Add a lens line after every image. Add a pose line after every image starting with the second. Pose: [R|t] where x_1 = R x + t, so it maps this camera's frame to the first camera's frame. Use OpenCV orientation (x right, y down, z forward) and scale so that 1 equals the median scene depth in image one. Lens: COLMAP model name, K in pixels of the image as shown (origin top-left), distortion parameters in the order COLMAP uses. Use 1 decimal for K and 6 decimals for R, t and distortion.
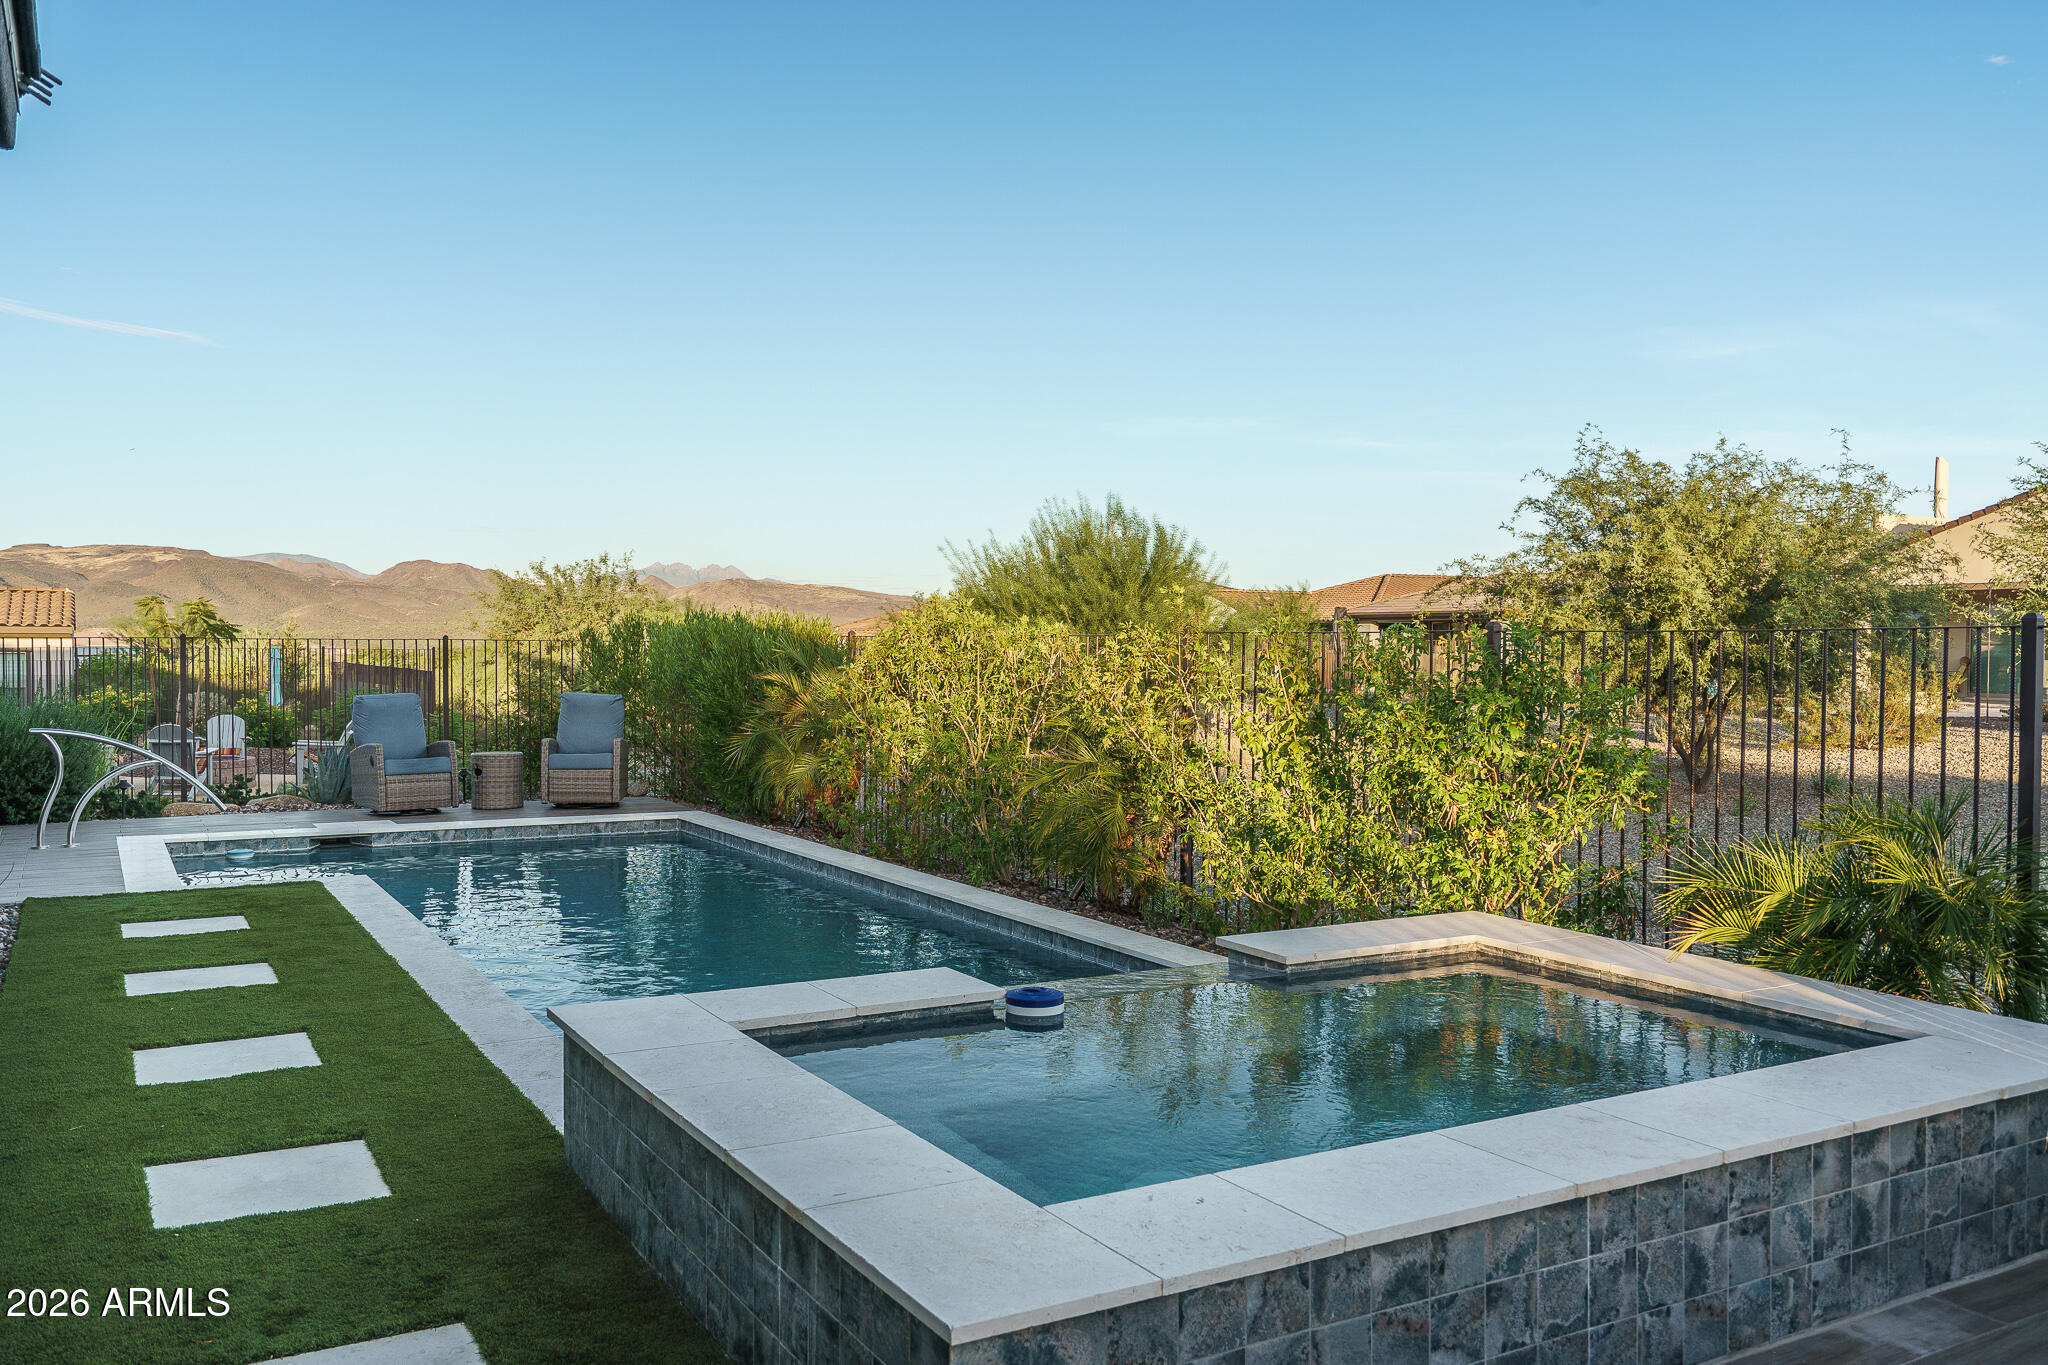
lens RADIAL K [[1615.1, 0, 1025.3], [0, 1615.1, 690.5], [0, 0, 1]] dist [0.000670, -0.002194]
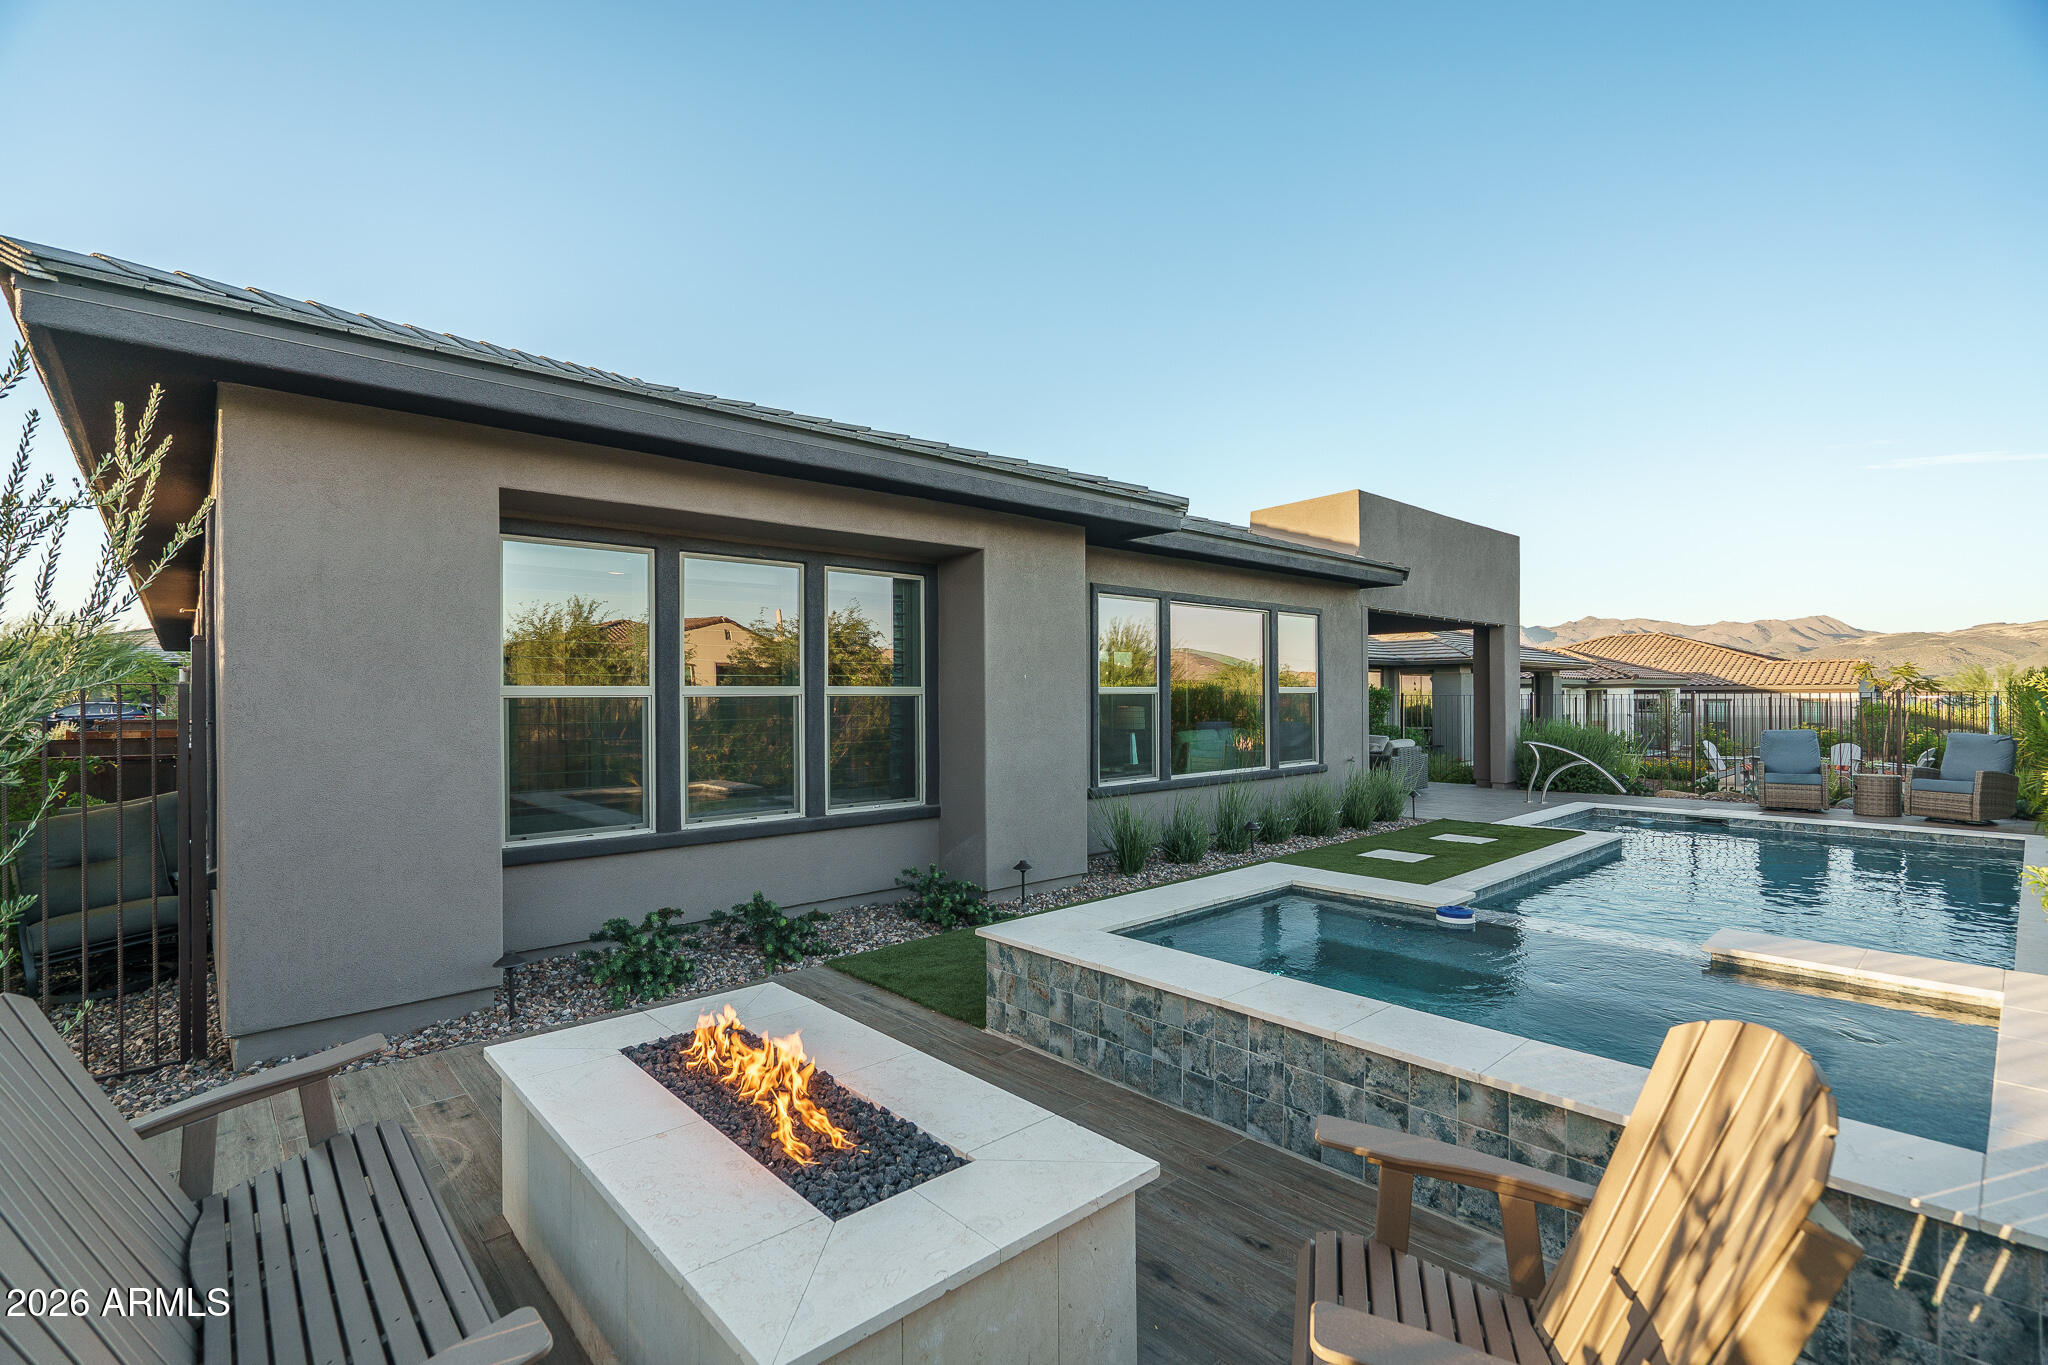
lens RADIAL K [[927.0, 0, 1017.9], [0, 927.0, 692.1], [0, 0, 1]] dist [-0.001783, -0.000053]
pose [[0.209394, -0.012932, -0.977746, 1.201822], [-0.019537, 0.999658, -0.017406, -0.016182], [0.977636, 0.022747, 0.209070, 0.499457]]
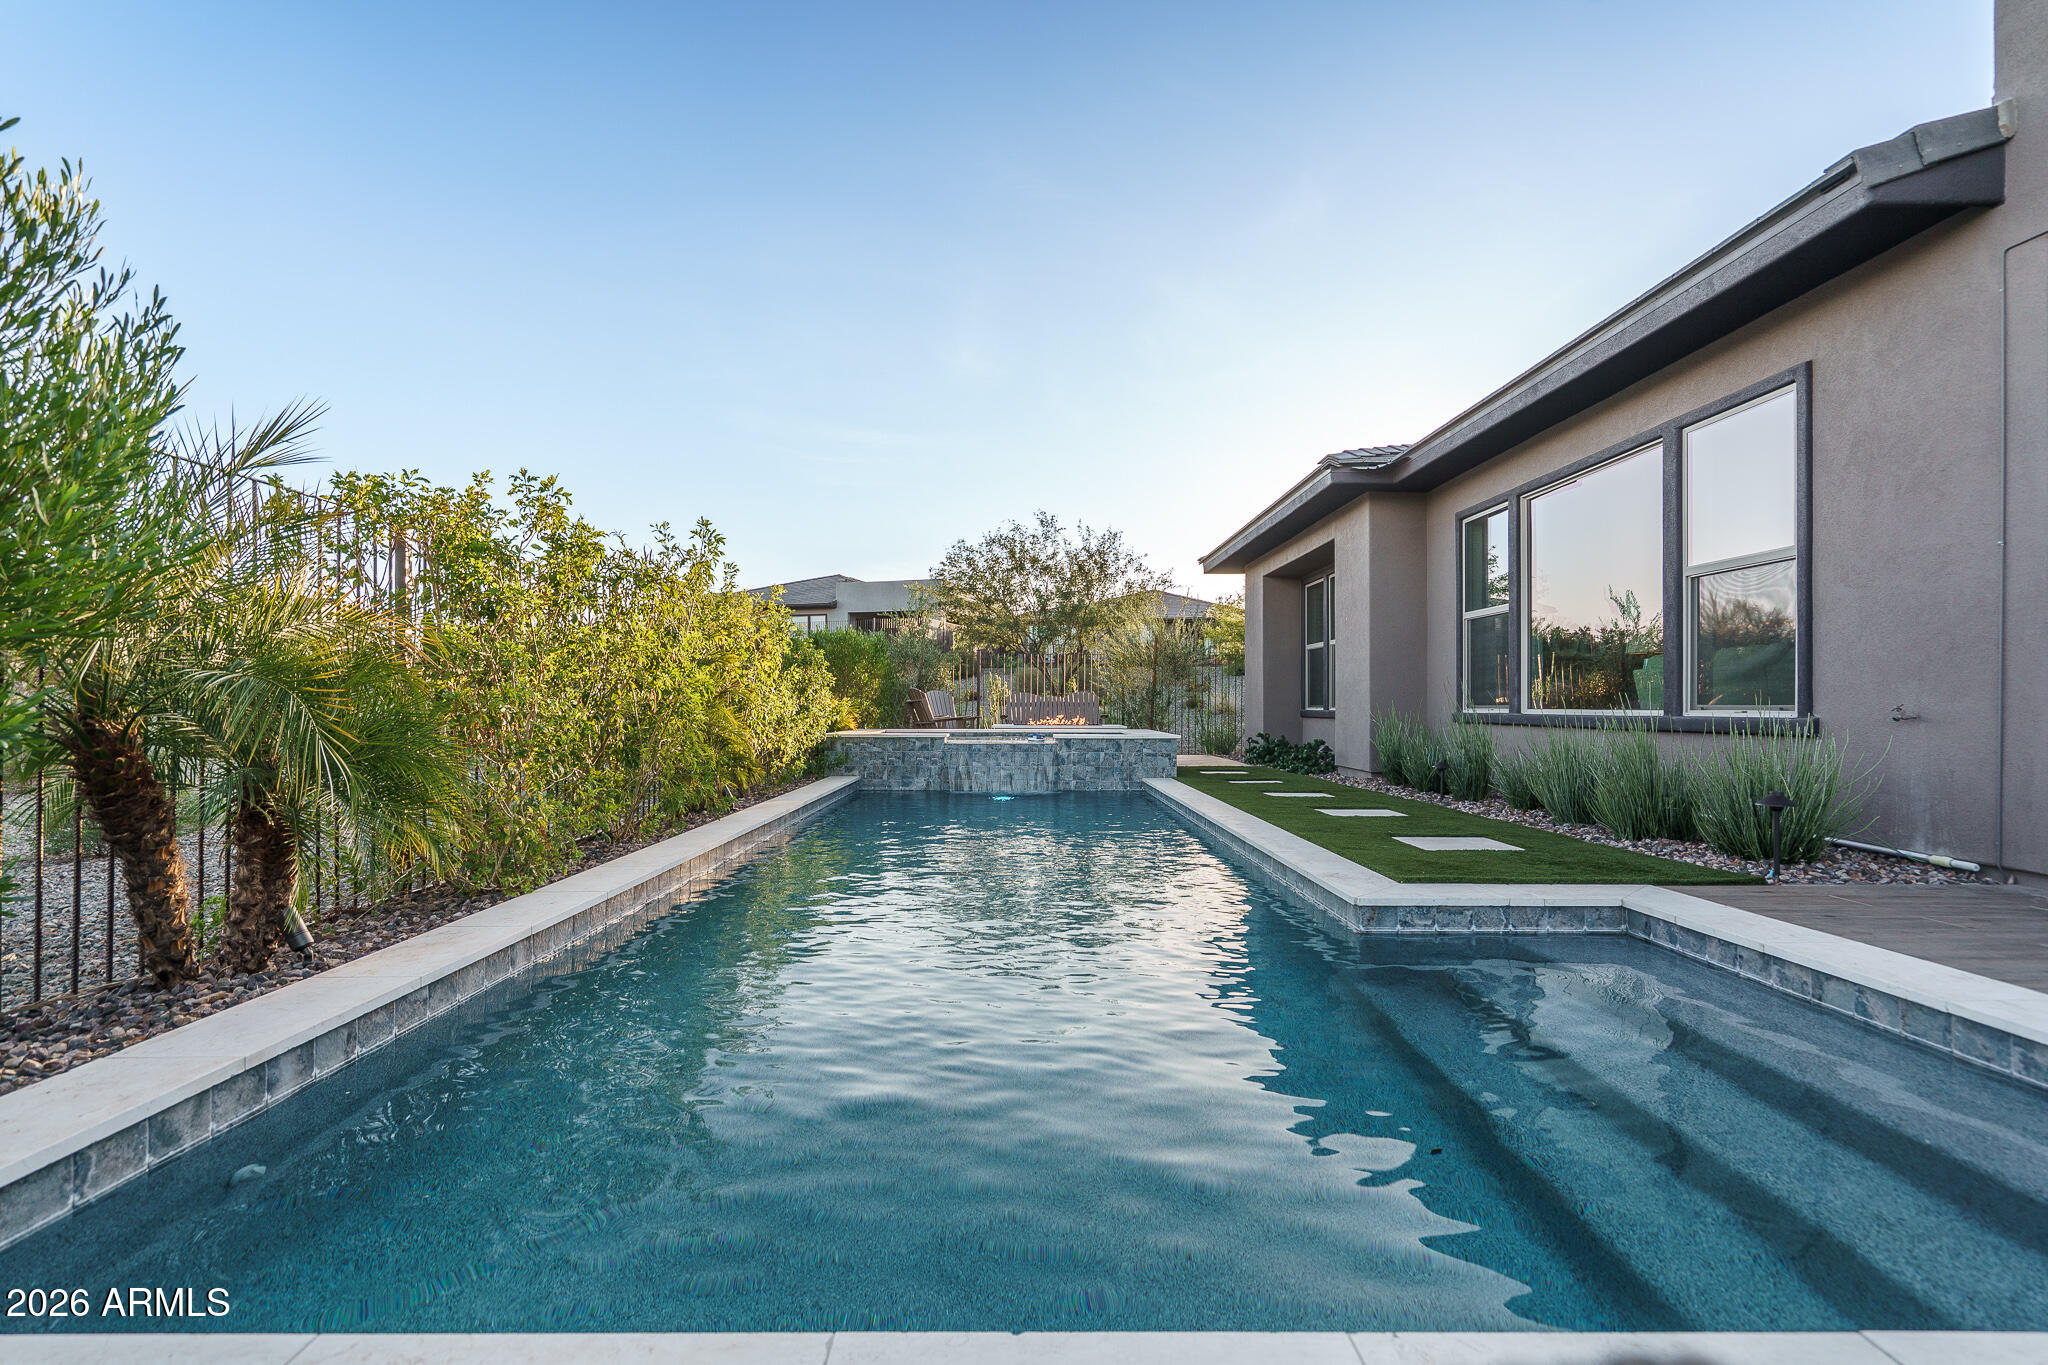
lens RADIAL K [[979.4, 0, 1013.5], [0, 979.4, 692.4], [0, 0, 1]] dist [0.000918, 0.000042]
pose [[-0.873288, -0.003979, 0.487188, -1.391407], [0.002302, 0.999922, 0.012293, 0.095987], [-0.487199, 0.011856, -0.873211, 4.082038]]
